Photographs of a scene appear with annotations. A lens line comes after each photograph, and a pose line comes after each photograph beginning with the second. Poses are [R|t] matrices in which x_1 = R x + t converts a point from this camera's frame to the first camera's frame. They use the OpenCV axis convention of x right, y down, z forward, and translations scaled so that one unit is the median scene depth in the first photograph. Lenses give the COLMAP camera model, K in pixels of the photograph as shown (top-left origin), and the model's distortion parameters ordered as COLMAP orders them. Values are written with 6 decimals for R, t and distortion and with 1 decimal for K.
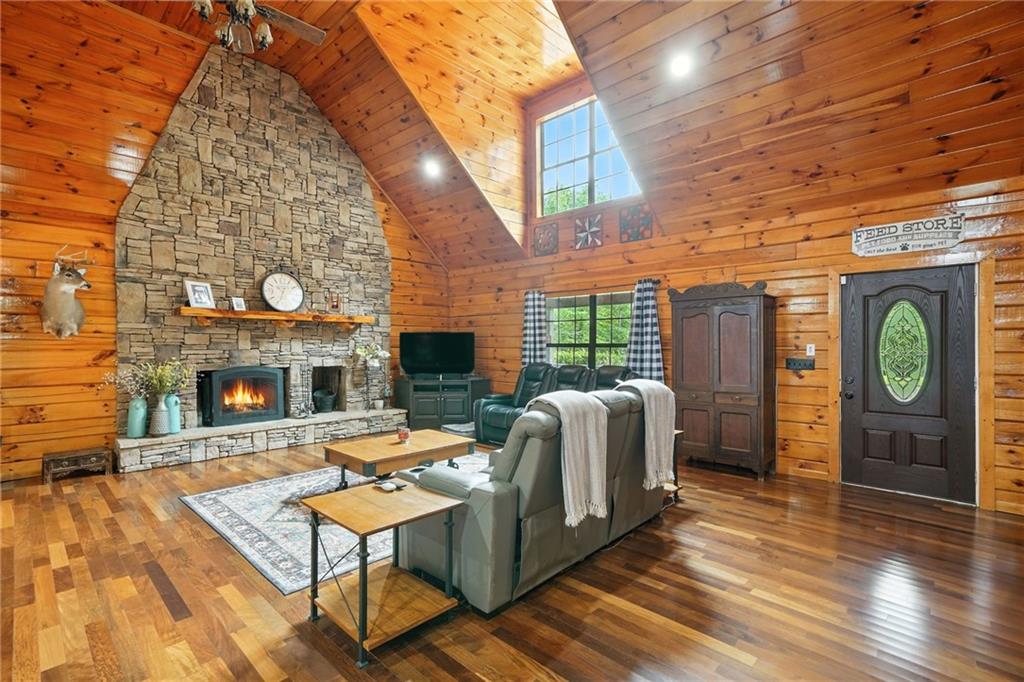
lens RADIAL K [[463.1, 0, 511.5], [0, 463.1, 345.3], [0, 0, 1]] dist [0.003027, 0.000306]
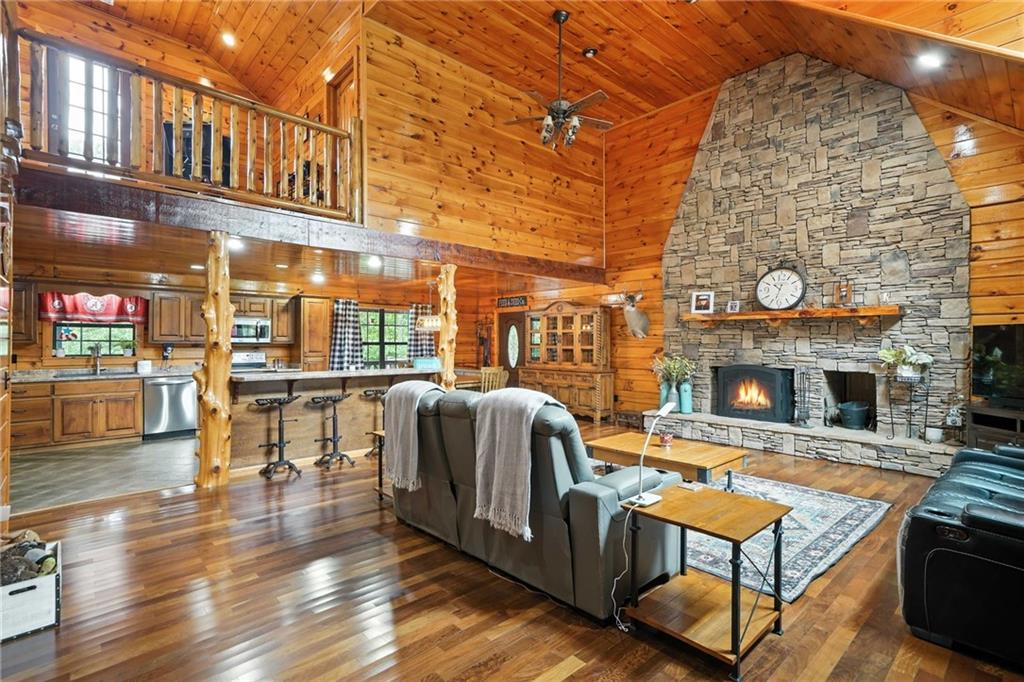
lens RADIAL K [[487.4, 0, 511.7], [0, 487.4, 339.4], [0, 0, 1]] dist [0.002697, 0.000271]
pose [[-0.072193, -0.006710, -0.997368, 0.559483], [-0.006614, 0.999959, -0.006249, -0.001847], [0.997369, 0.006146, -0.072235, 0.536013]]
